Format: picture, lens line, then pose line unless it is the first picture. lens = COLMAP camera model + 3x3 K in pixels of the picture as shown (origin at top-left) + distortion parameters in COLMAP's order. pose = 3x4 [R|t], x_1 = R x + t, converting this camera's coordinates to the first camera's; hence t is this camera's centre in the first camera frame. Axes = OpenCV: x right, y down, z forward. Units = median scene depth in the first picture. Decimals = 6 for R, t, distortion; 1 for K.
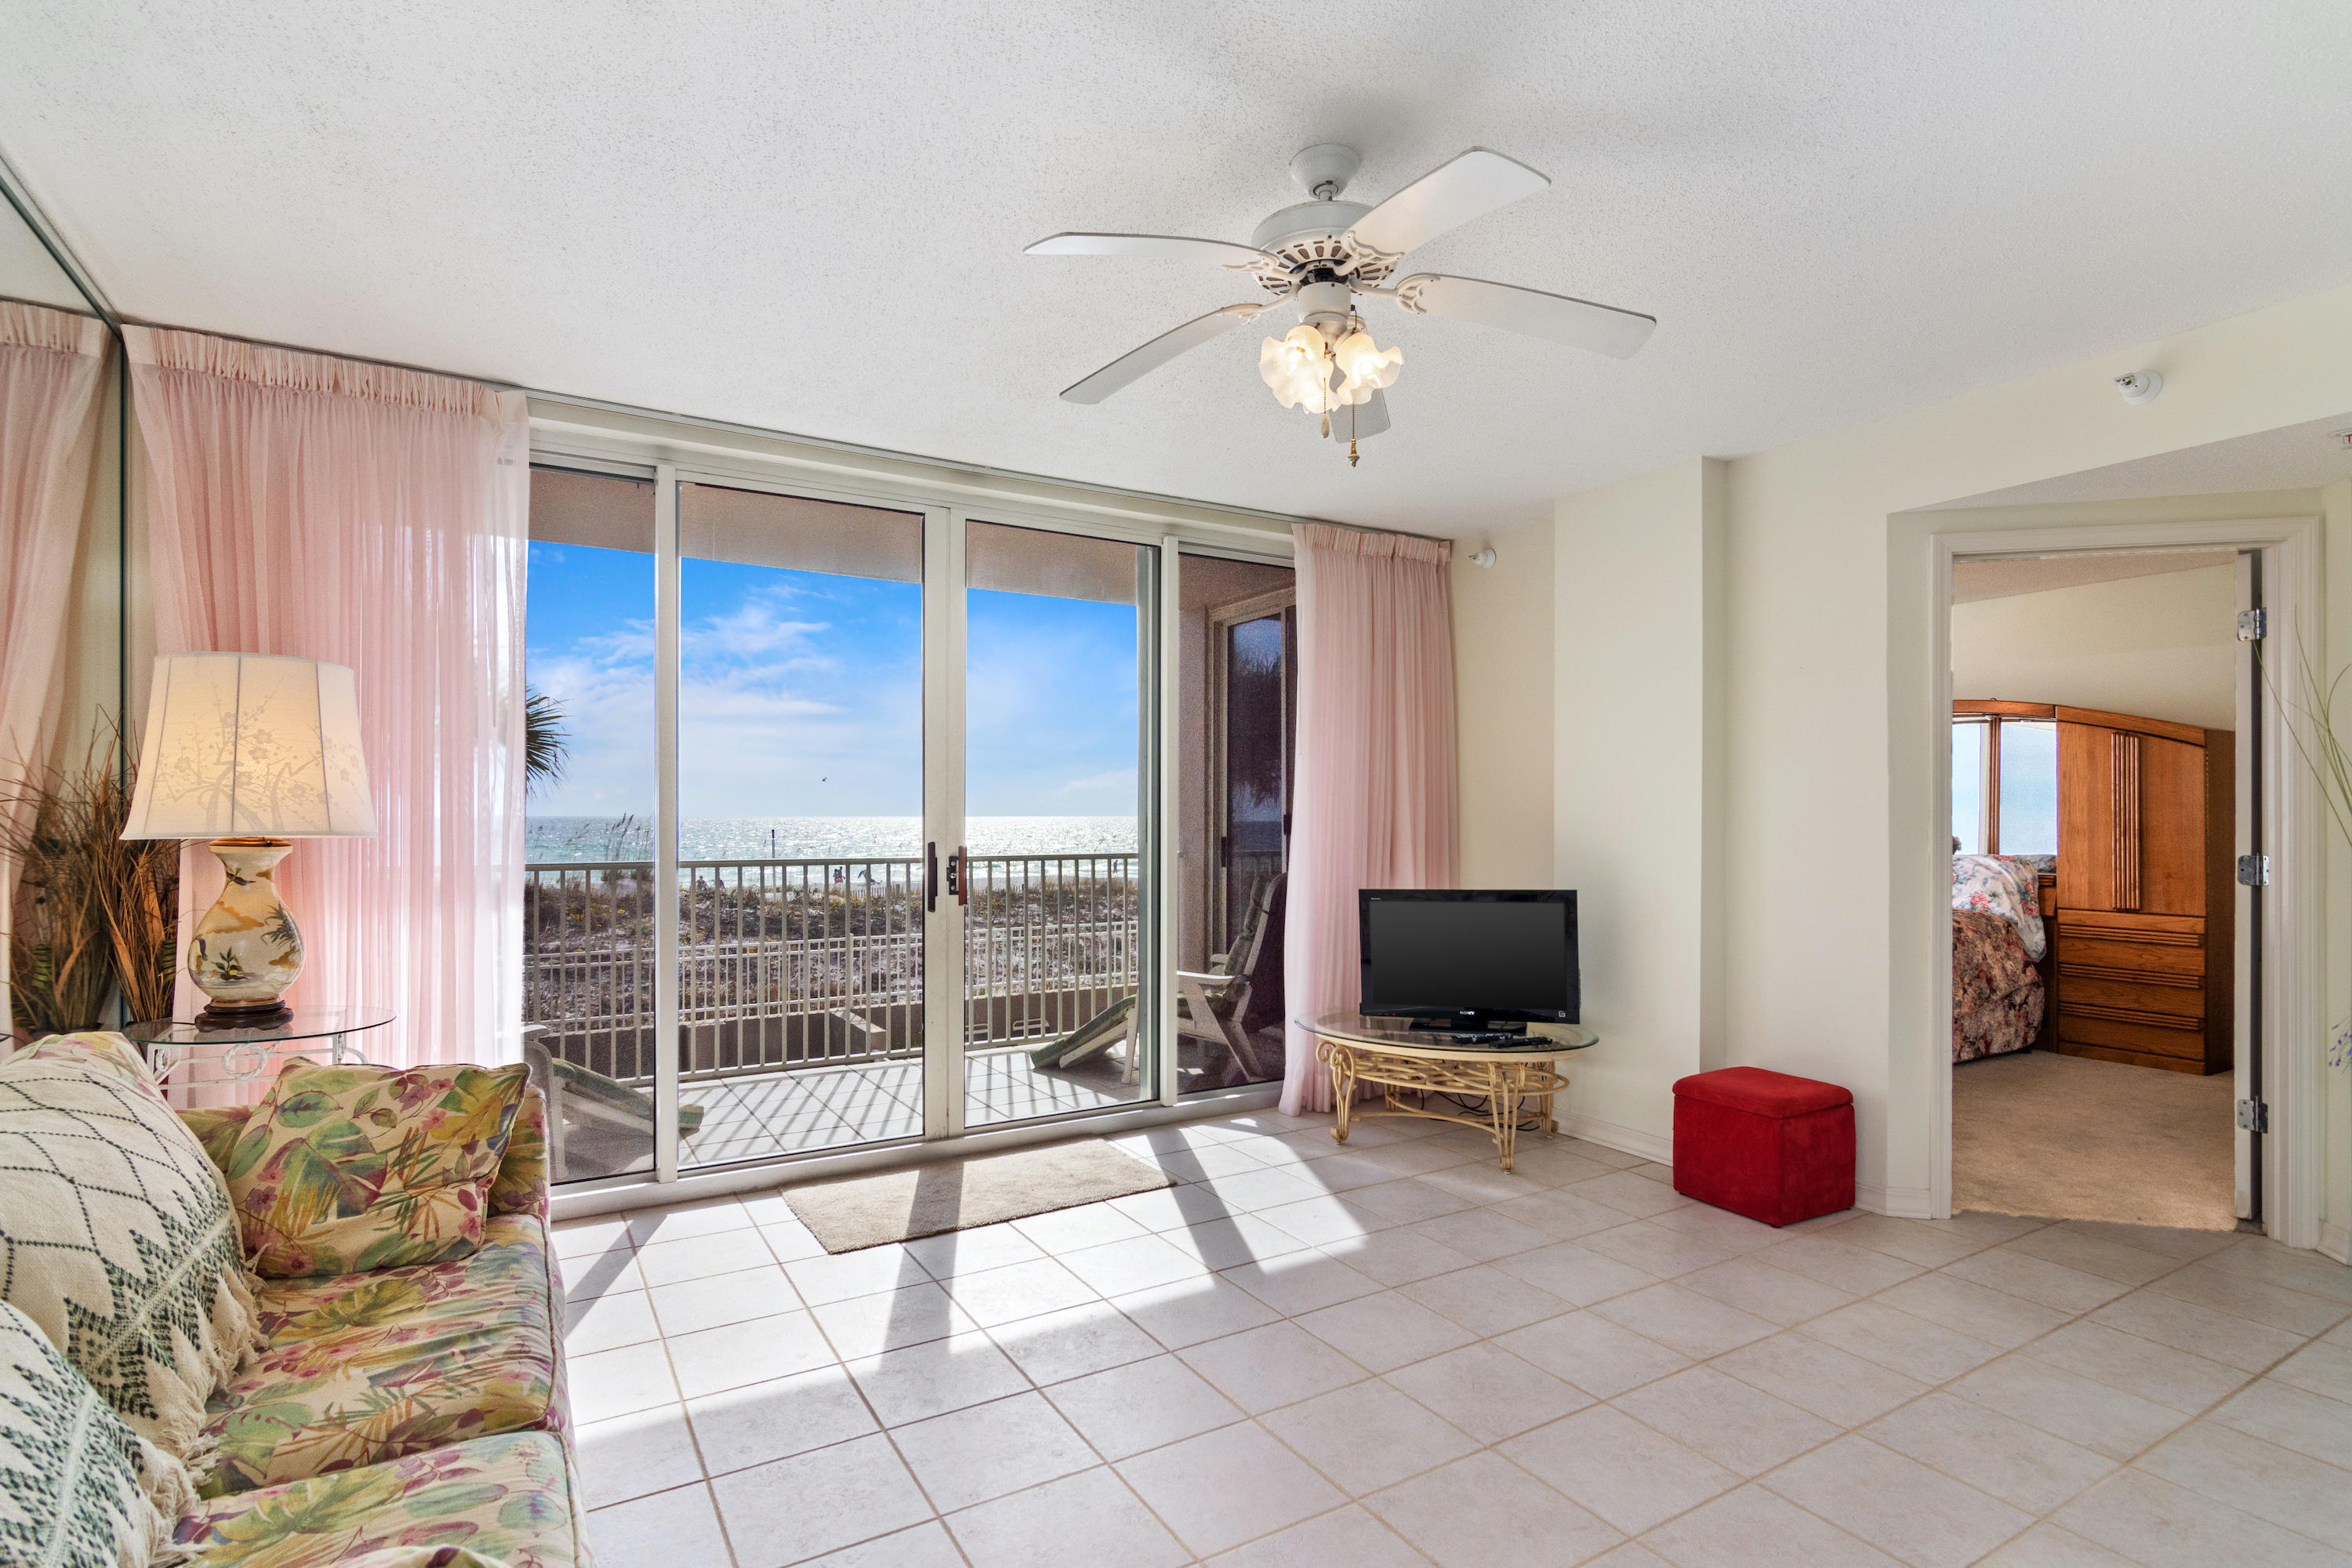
lens RADIAL K [[1147.2, 0, 1174.0], [0, 1147.2, 816.3], [0, 0, 1]] dist [0.000941, 0.000156]
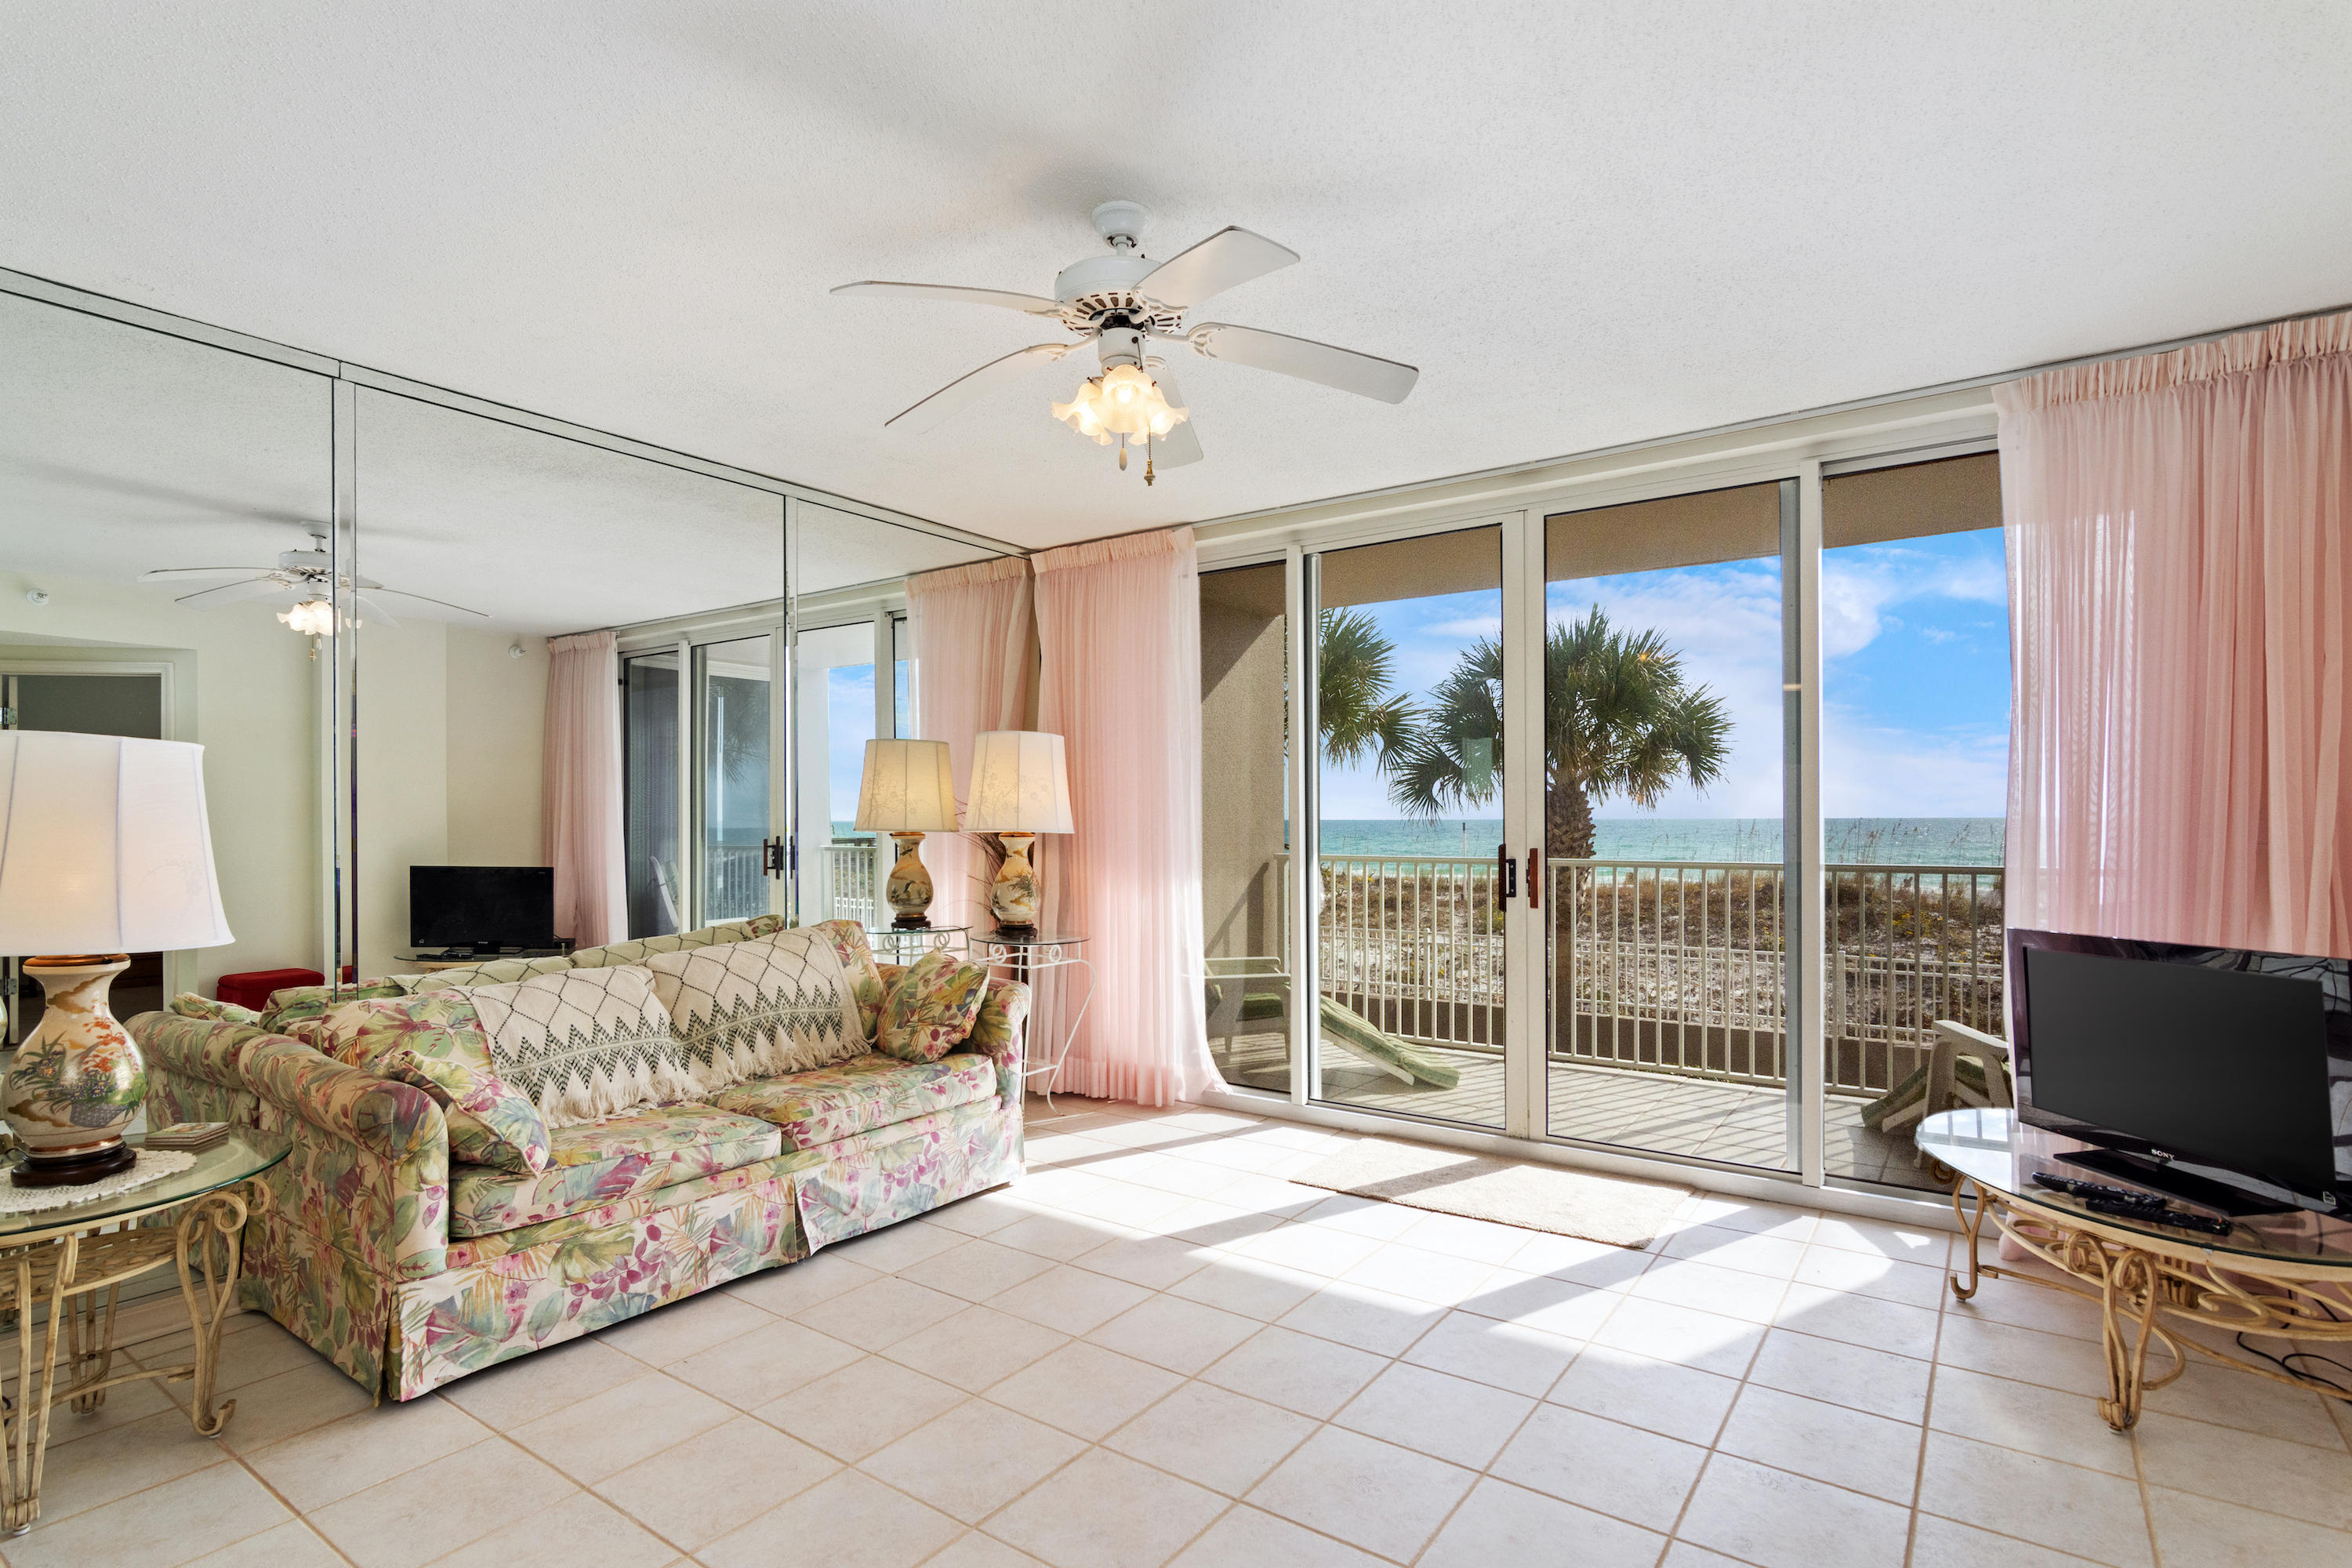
lens RADIAL K [[1147.2, 0, 1174.0], [0, 1147.2, 816.3], [0, 0, 1]] dist [0.000941, 0.000156]
pose [[0.403165, -0.004998, -0.915114, 0.451773], [0.004295, 0.999984, -0.003569, 0.000726], [0.915117, -0.002491, 0.403180, 0.239091]]
